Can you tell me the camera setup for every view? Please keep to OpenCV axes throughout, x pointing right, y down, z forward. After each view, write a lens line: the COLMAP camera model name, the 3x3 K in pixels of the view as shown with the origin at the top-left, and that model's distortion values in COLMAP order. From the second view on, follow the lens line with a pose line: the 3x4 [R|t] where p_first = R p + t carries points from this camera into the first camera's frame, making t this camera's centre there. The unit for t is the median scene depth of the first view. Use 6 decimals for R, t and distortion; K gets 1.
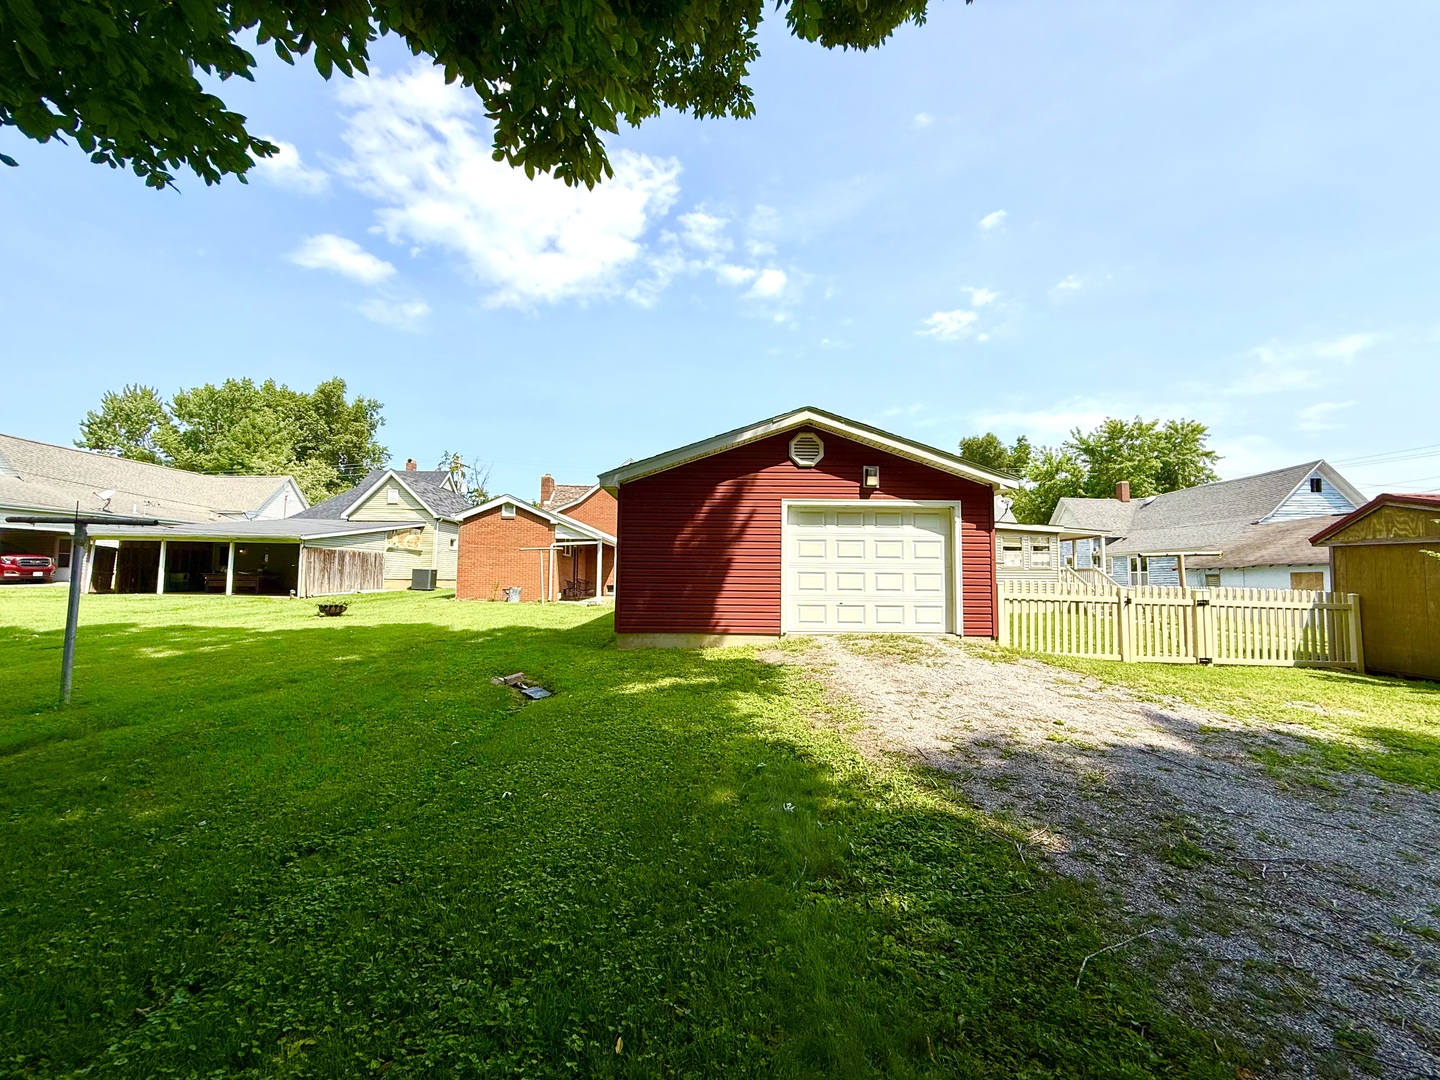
lens RADIAL K [[574.2, 0, 712.2], [0, 574.2, 539.2], [0, 0, 1]] dist [0.000942, -0.000006]
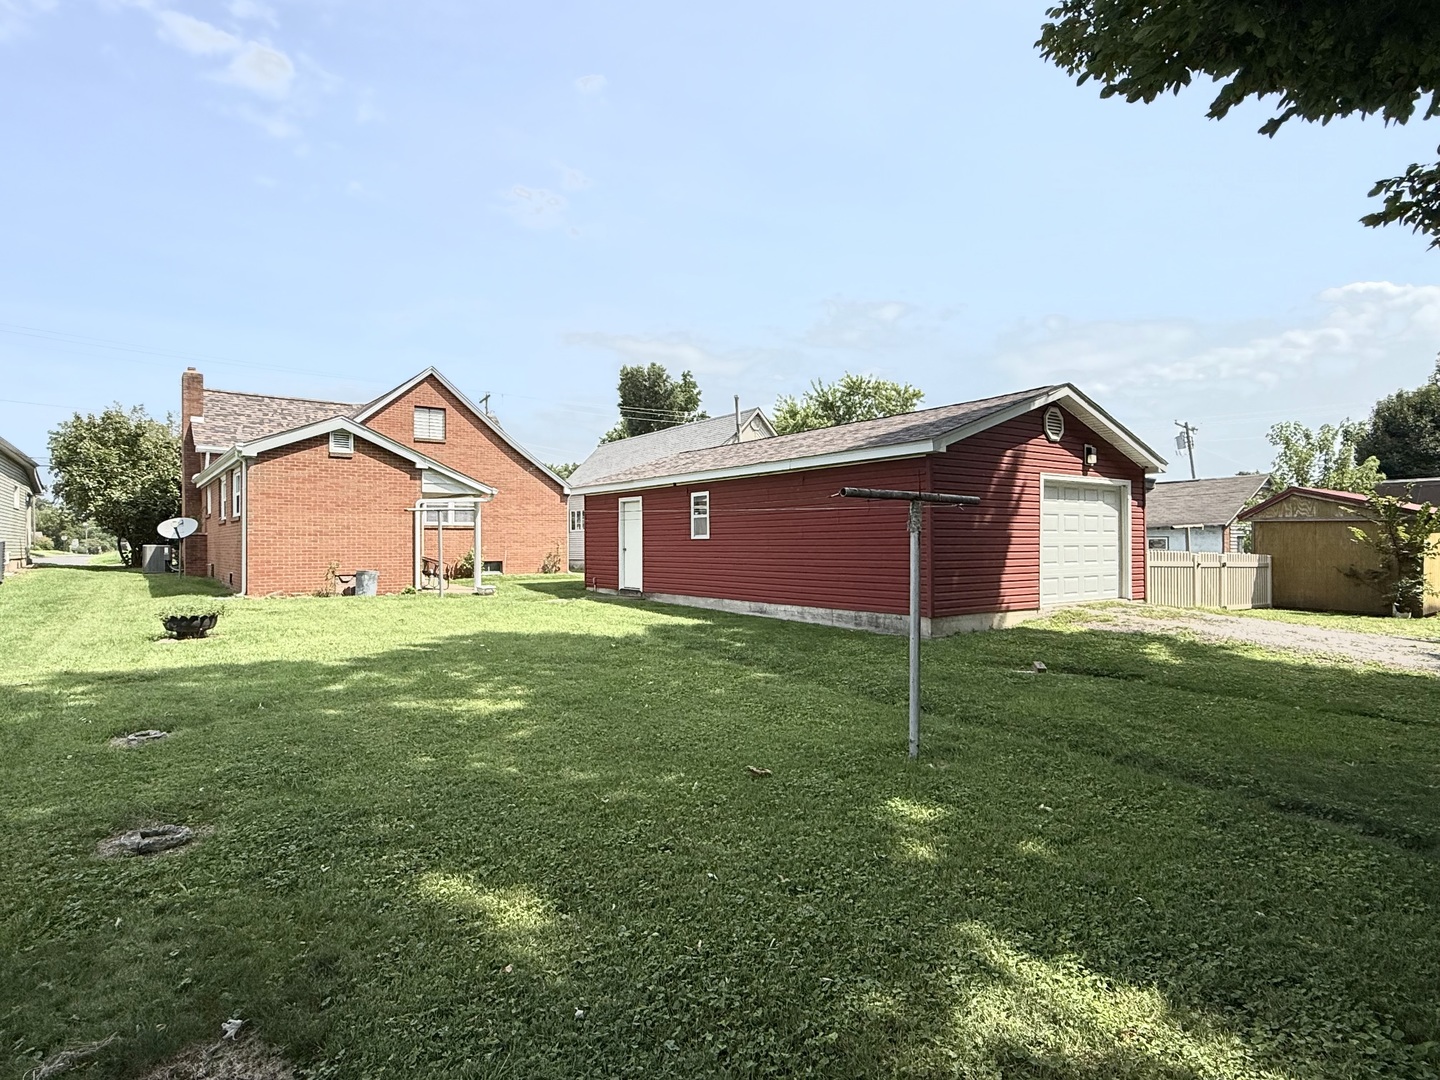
lens RADIAL K [[791.7, 0, 724.2], [0, 791.7, 533.2], [0, 0, 1]] dist [0.001931, 0.000713]
pose [[0.809694, -0.005520, 0.586826, -1.122904], [-0.028391, 0.998416, 0.048564, -0.016514], [-0.586165, -0.055983, 0.808256, 0.209088]]
